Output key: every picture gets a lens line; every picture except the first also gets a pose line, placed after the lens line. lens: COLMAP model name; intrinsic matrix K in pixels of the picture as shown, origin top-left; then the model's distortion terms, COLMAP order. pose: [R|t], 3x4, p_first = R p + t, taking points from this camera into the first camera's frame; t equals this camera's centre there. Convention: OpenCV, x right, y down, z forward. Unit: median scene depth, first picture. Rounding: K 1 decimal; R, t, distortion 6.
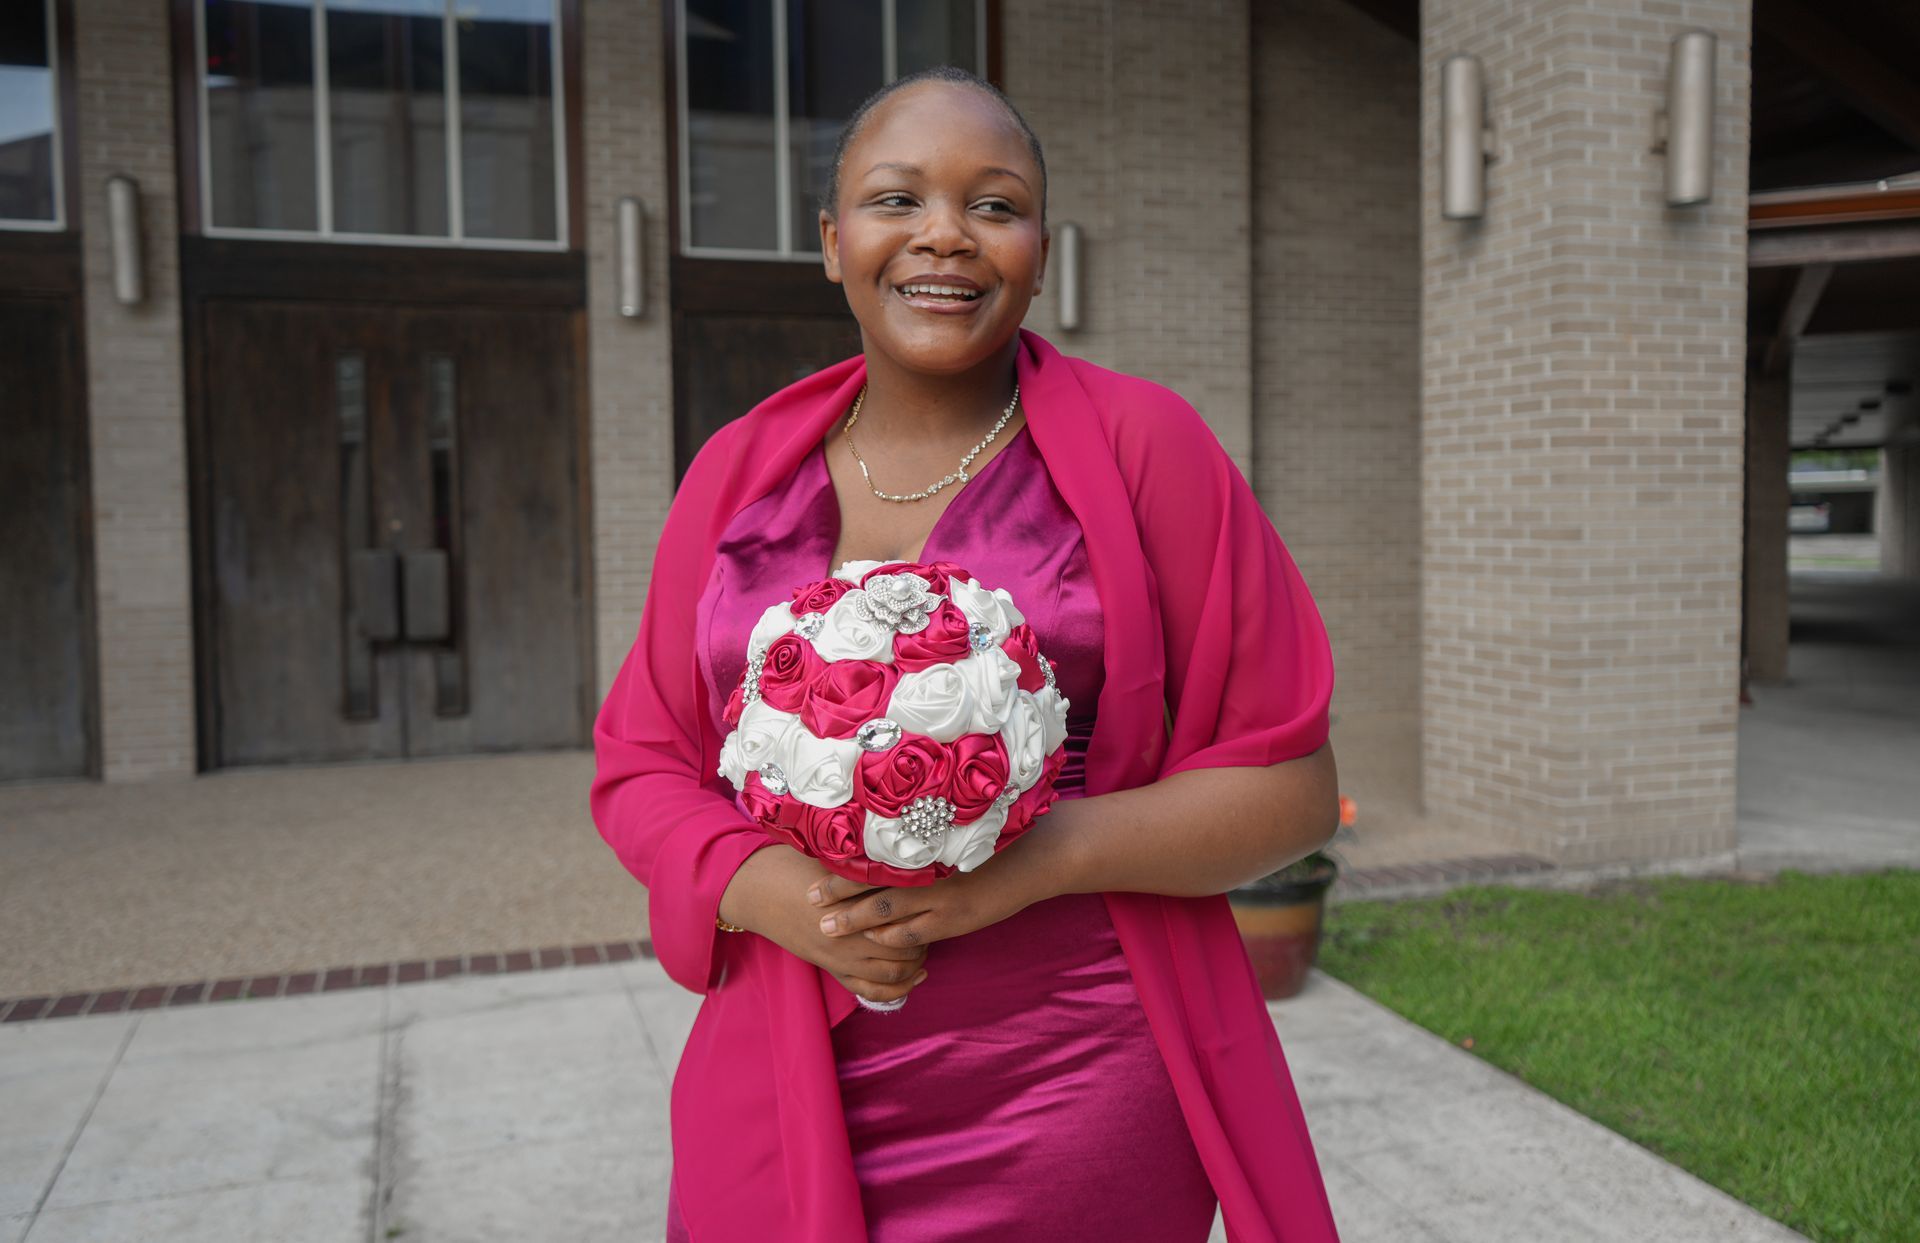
lens RADIAL K [[1464.3, 0, 965.1], [0, 1464.3, 601.6], [0, 0, 1]] dist [-0.008079, 0.009812]
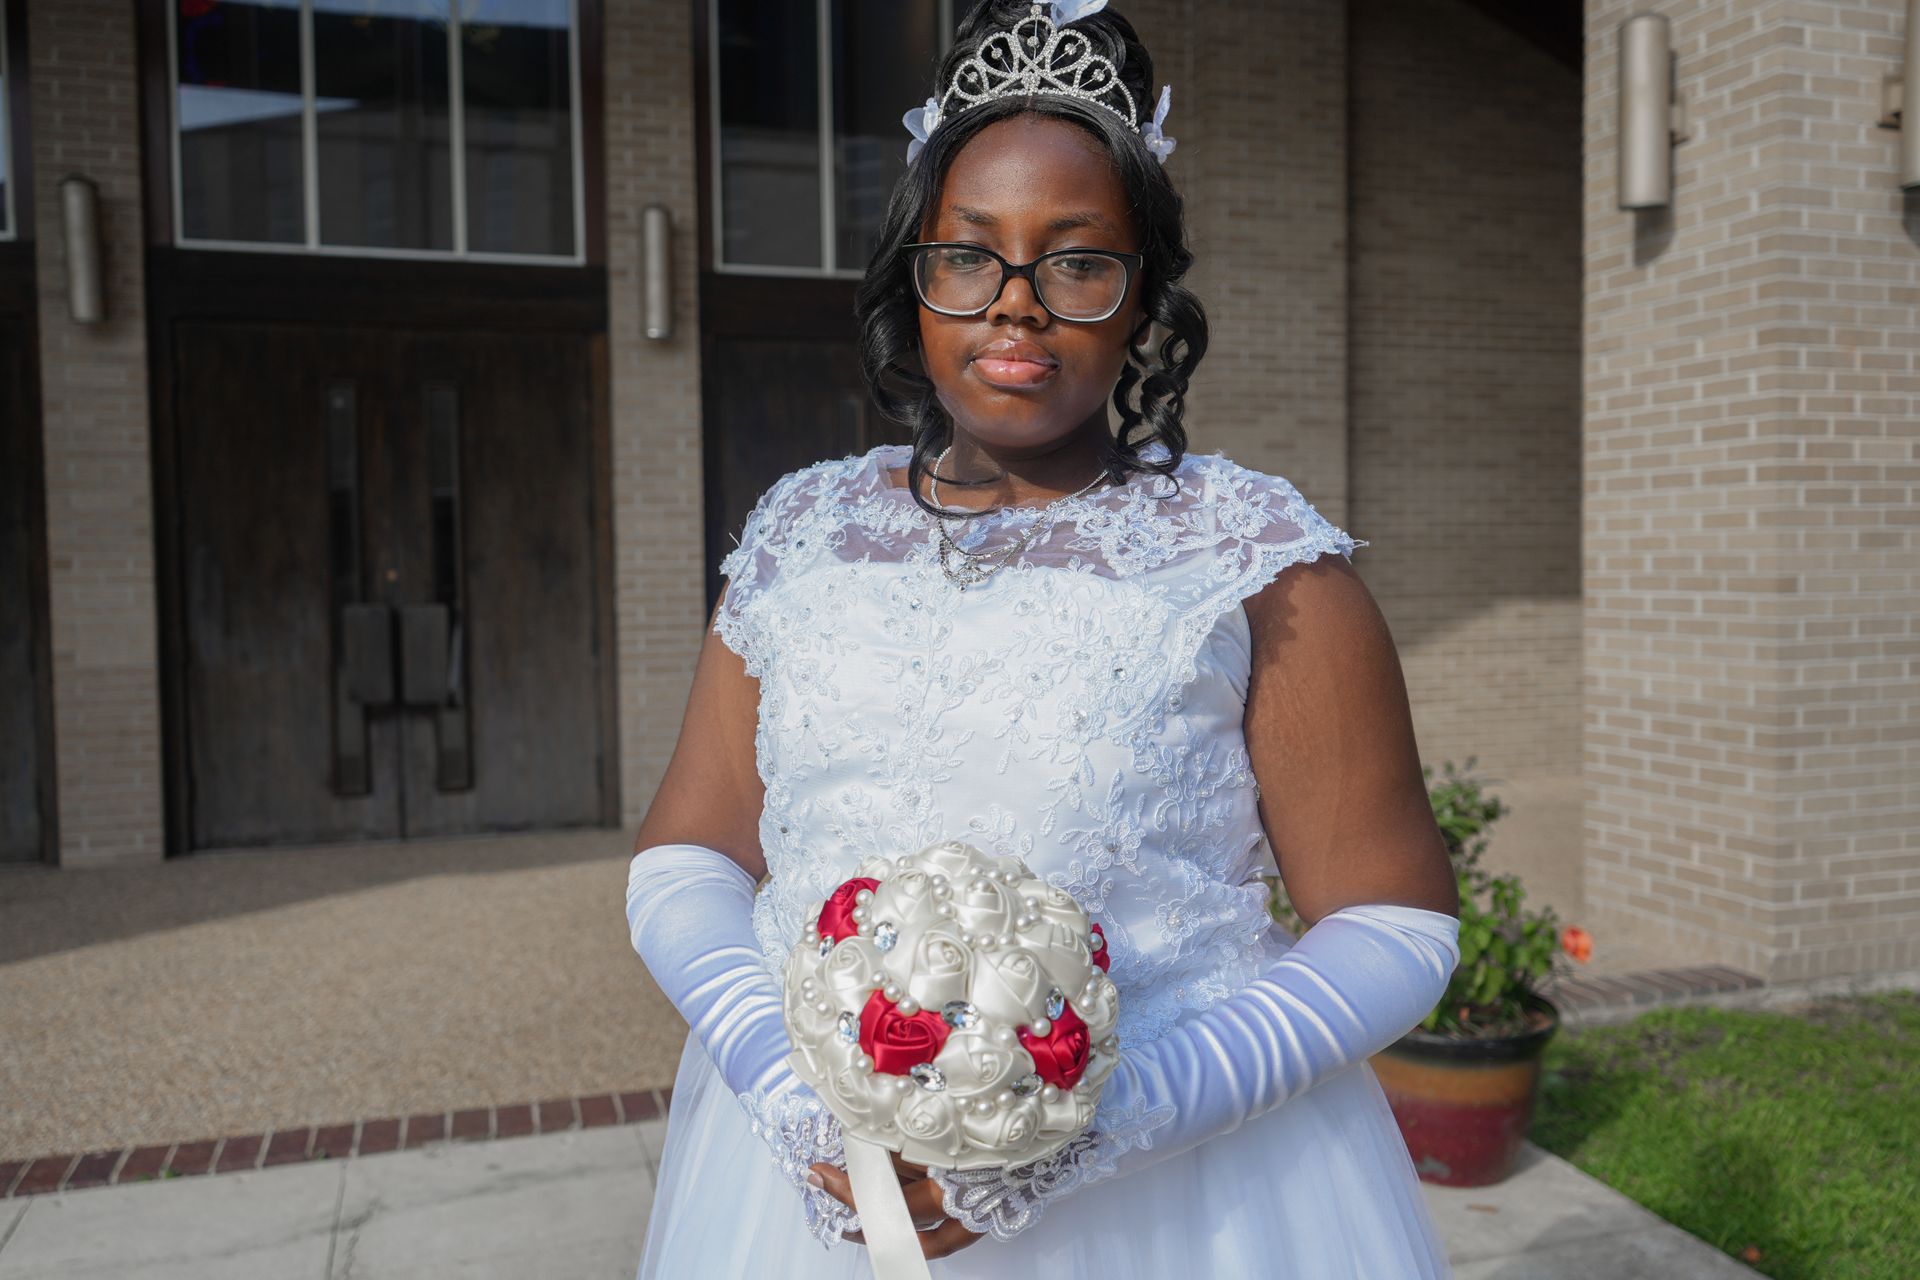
lens RADIAL K [[1365.9, 0, 960.0], [0, 1365.9, 640.0], [0, 0, 1]] dist [-0.021088, 0.001647]
pose [[0.999970, -0.000534, -0.007778, -0.041292], [0.000491, 0.999985, -0.005543, -0.008957], [0.007781, 0.005539, 0.999954, 0.191168]]
